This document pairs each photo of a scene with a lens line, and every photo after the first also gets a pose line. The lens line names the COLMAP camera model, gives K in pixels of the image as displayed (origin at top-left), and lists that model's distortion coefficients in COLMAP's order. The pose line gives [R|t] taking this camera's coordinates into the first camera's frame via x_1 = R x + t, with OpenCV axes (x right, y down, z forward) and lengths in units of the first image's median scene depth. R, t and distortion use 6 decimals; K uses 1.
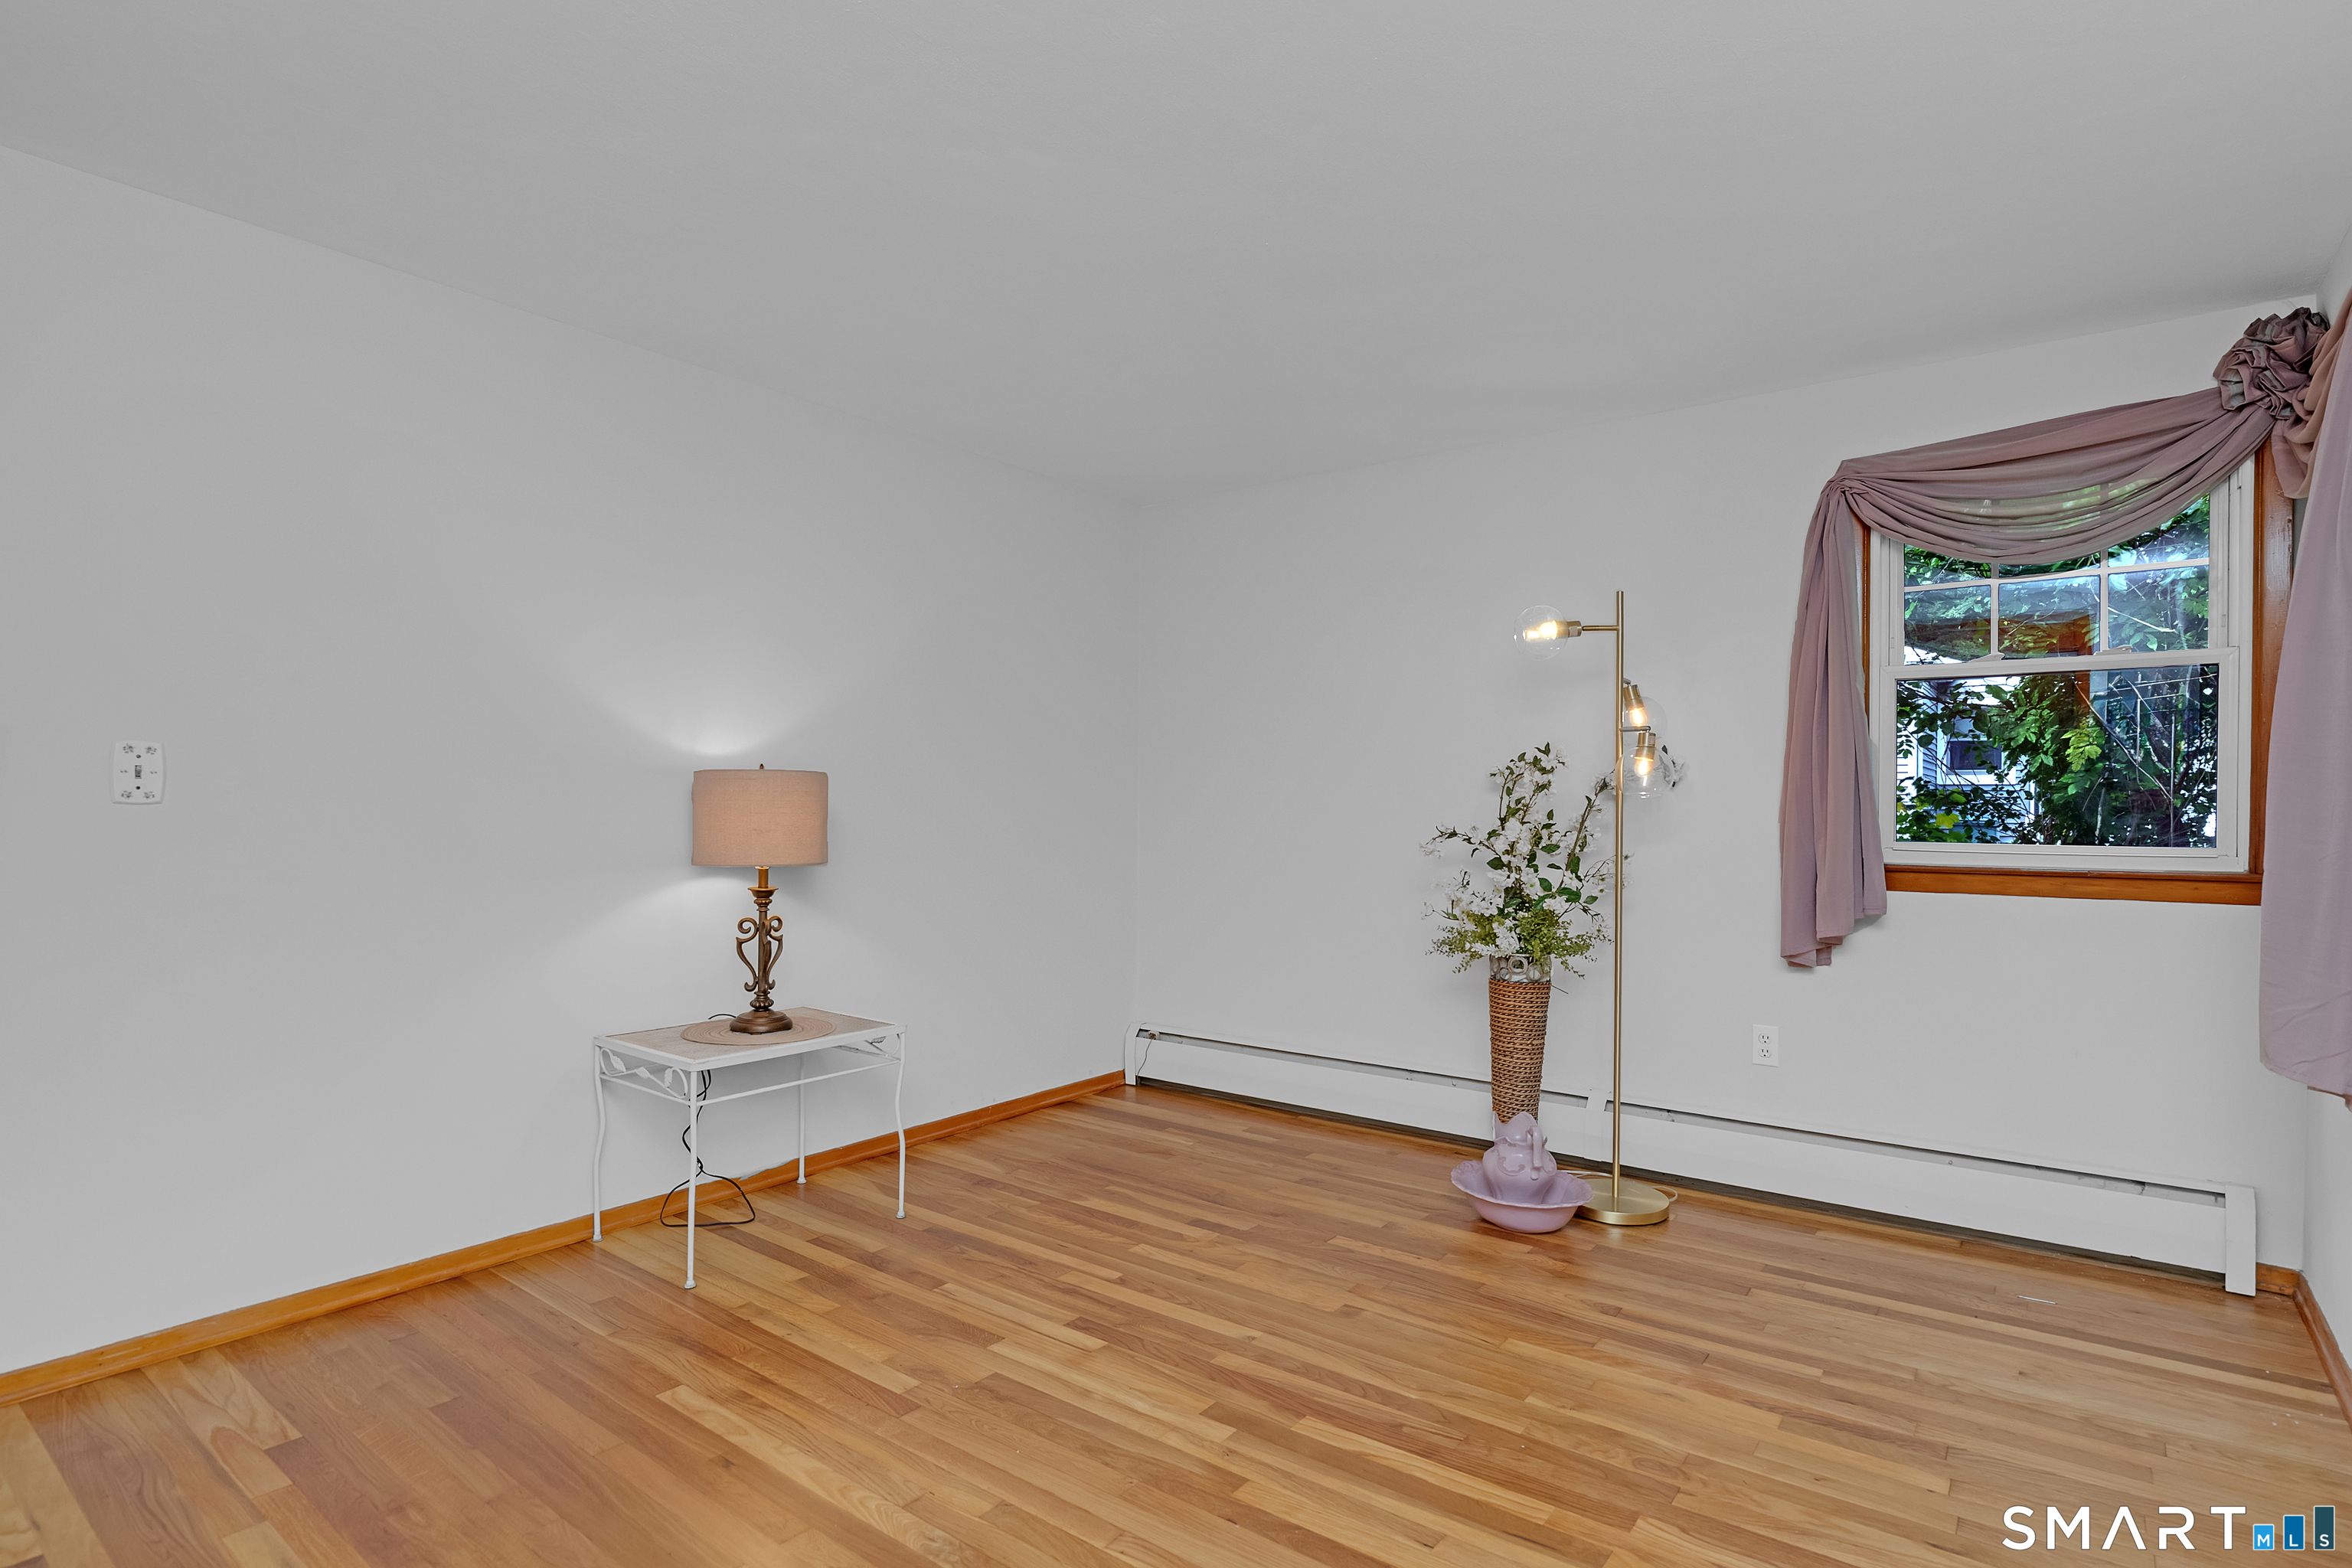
lens RADIAL K [[1181.2, 0, 1200.7], [0, 1181.2, 776.0], [0, 0, 1]] dist [-0.005840, -0.001557]
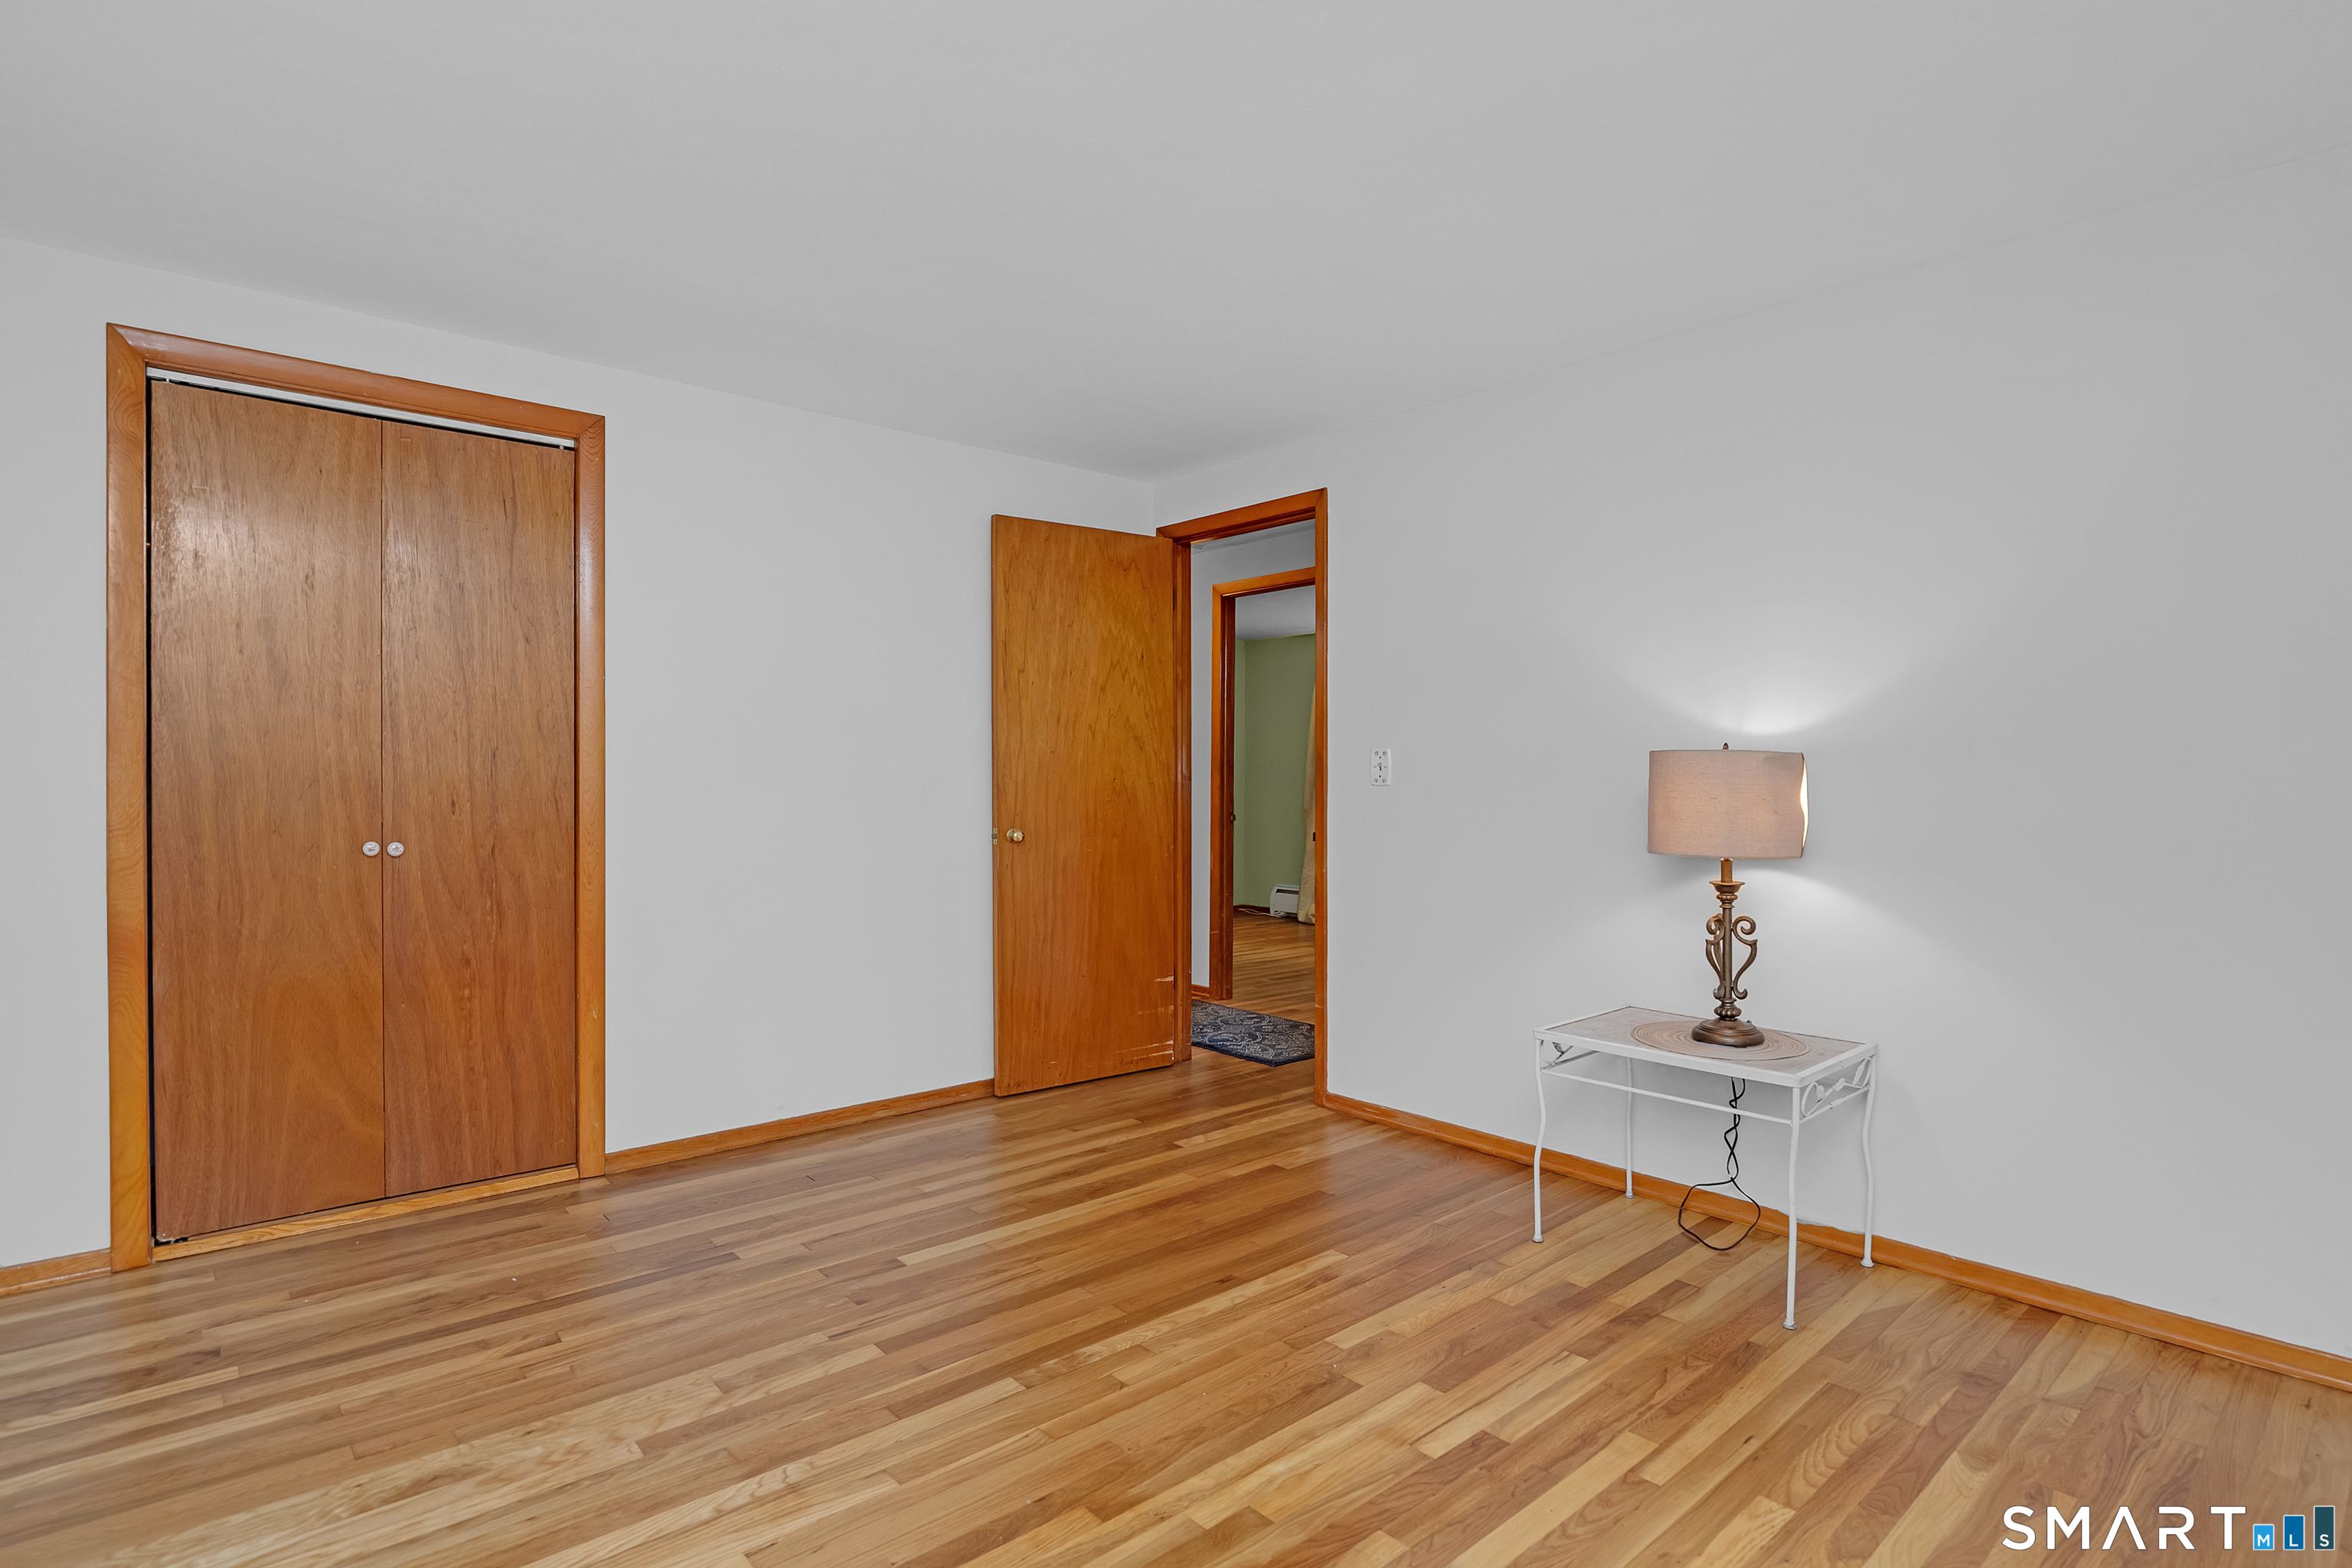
lens RADIAL K [[1181.2, 0, 1200.7], [0, 1181.2, 776.0], [0, 0, 1]] dist [-0.005840, -0.001557]
pose [[-0.192603, -0.009577, -0.981230, 0.648928], [0.015493, 0.999798, -0.012799, 0.022806], [0.981154, -0.017668, -0.192416, 0.881827]]
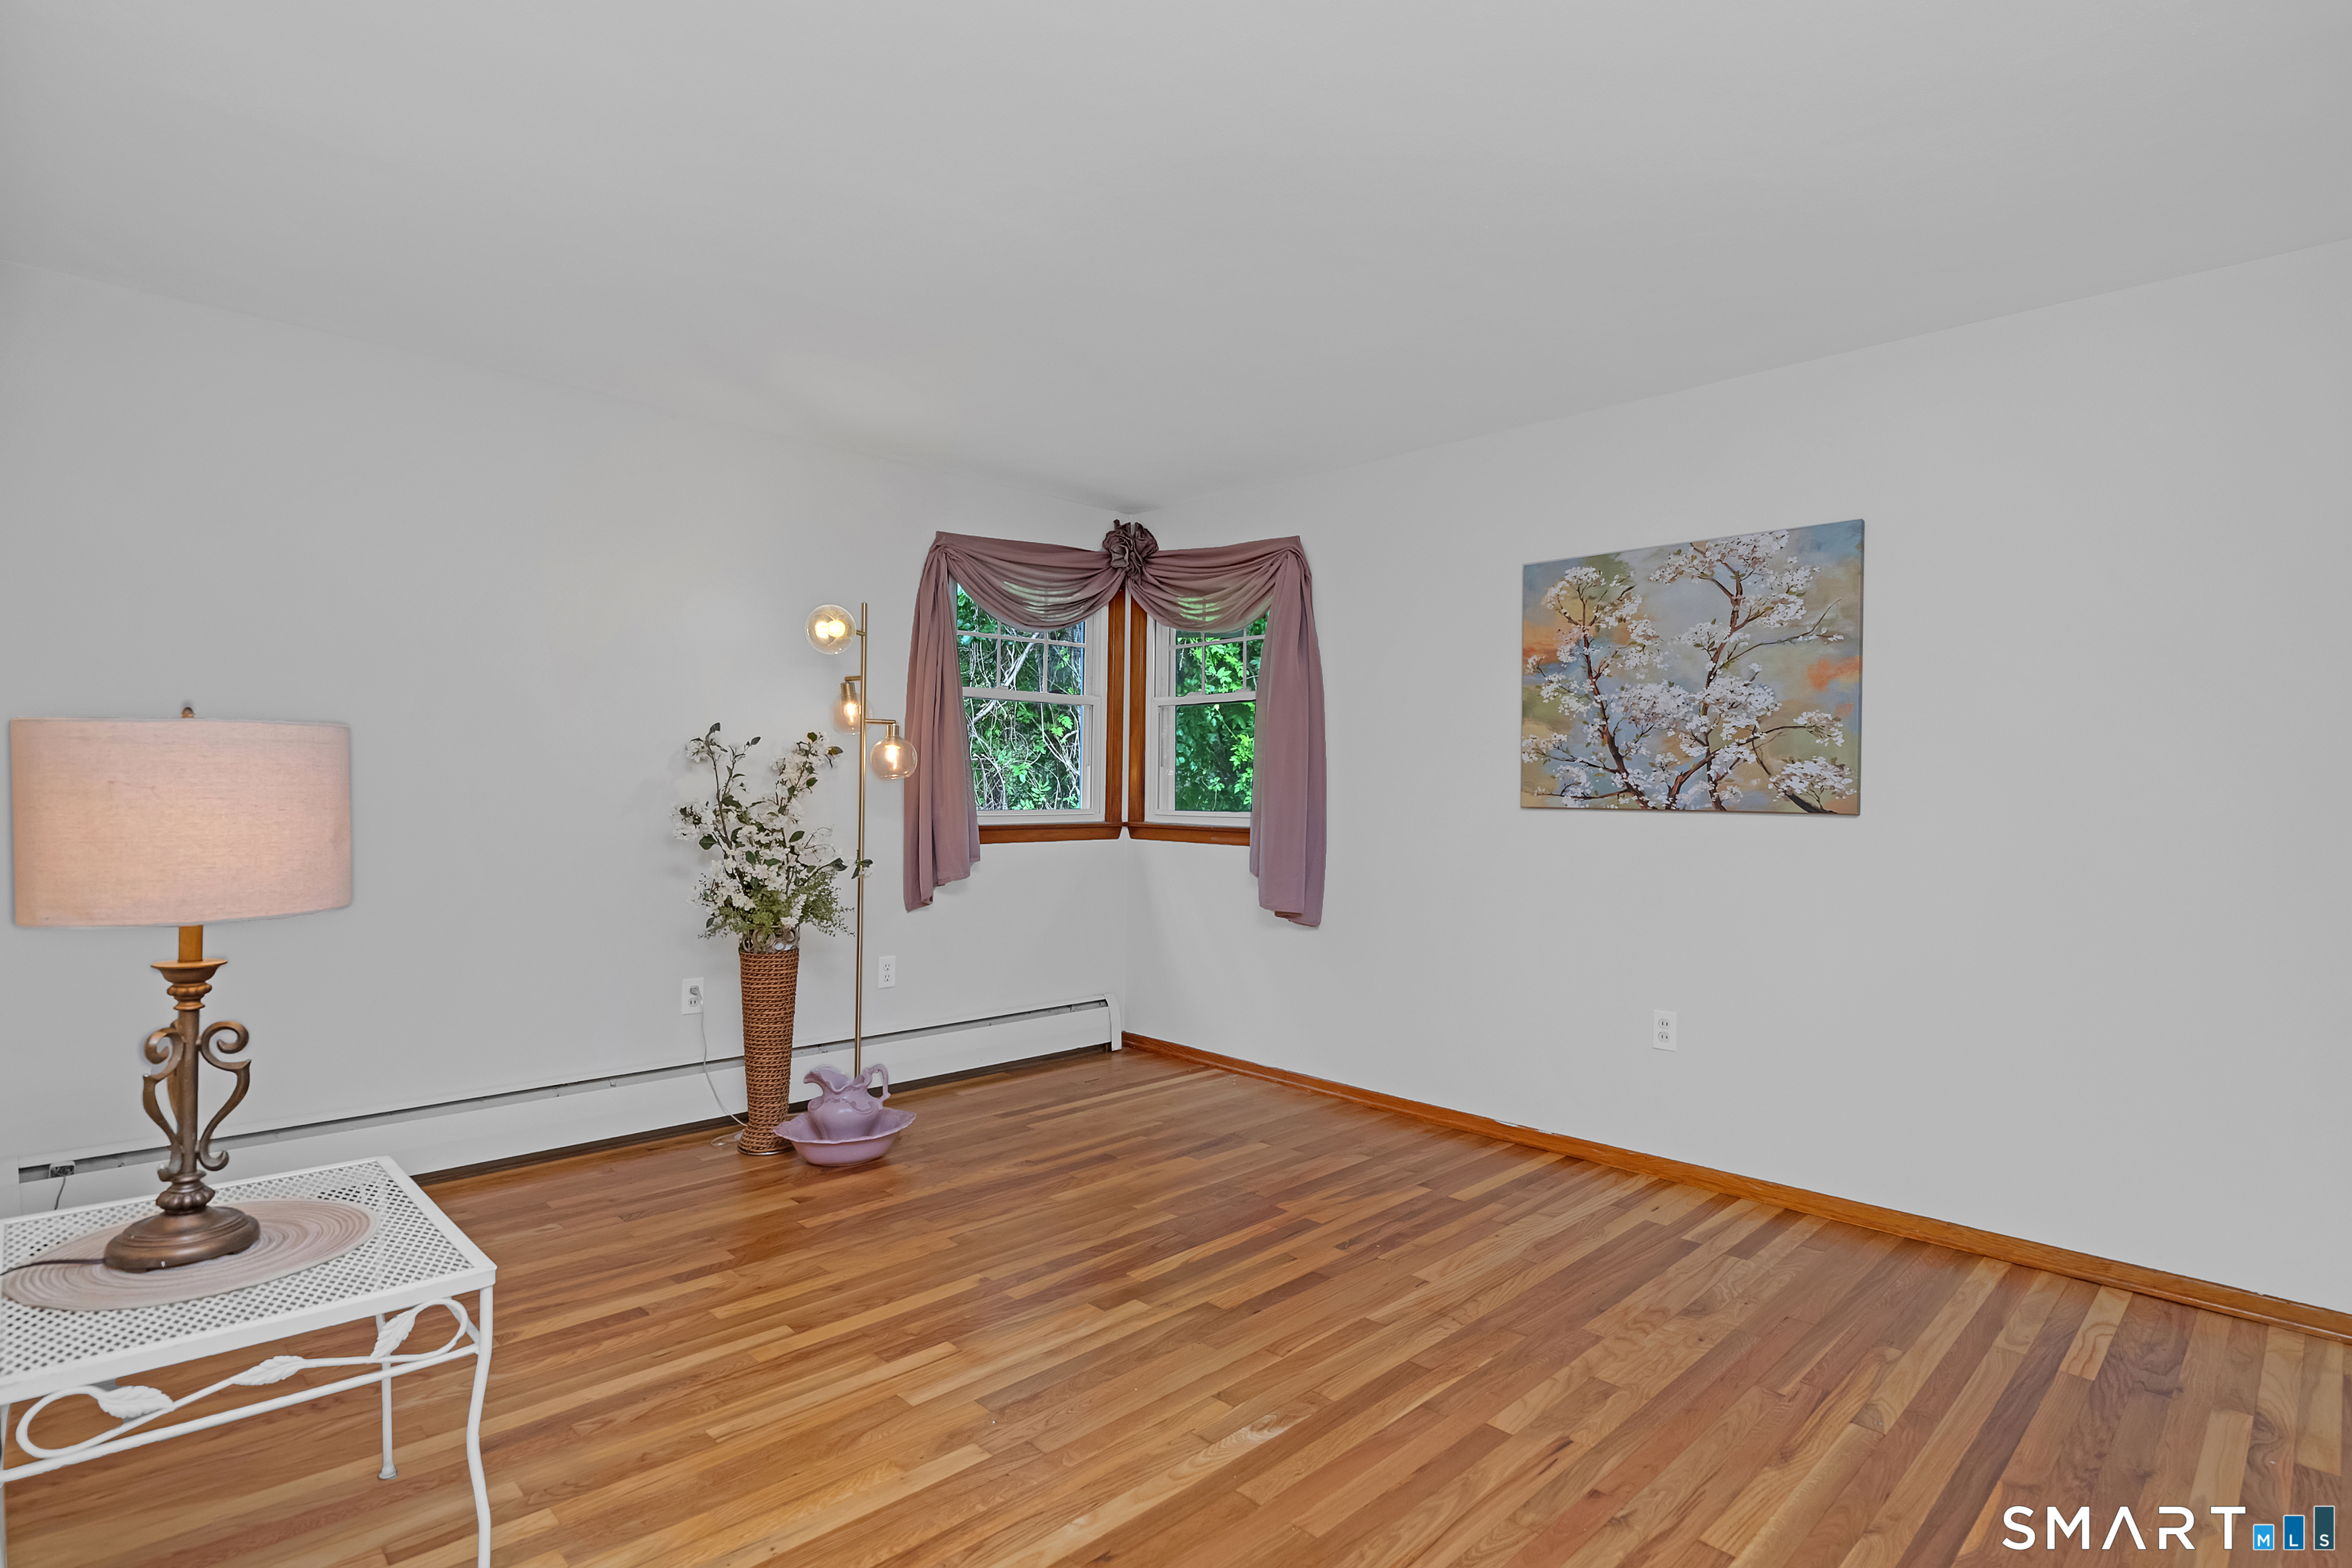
lens RADIAL K [[1173.4, 0, 1198.0], [0, 1173.4, 770.0], [0, 0, 1]] dist [-0.006072, -0.001934]
pose [[0.145420, 0.010305, 0.989316, -0.885175], [-0.030719, 0.999511, -0.005896, 0.007360], [-0.988893, -0.029533, 0.145666, 0.586031]]
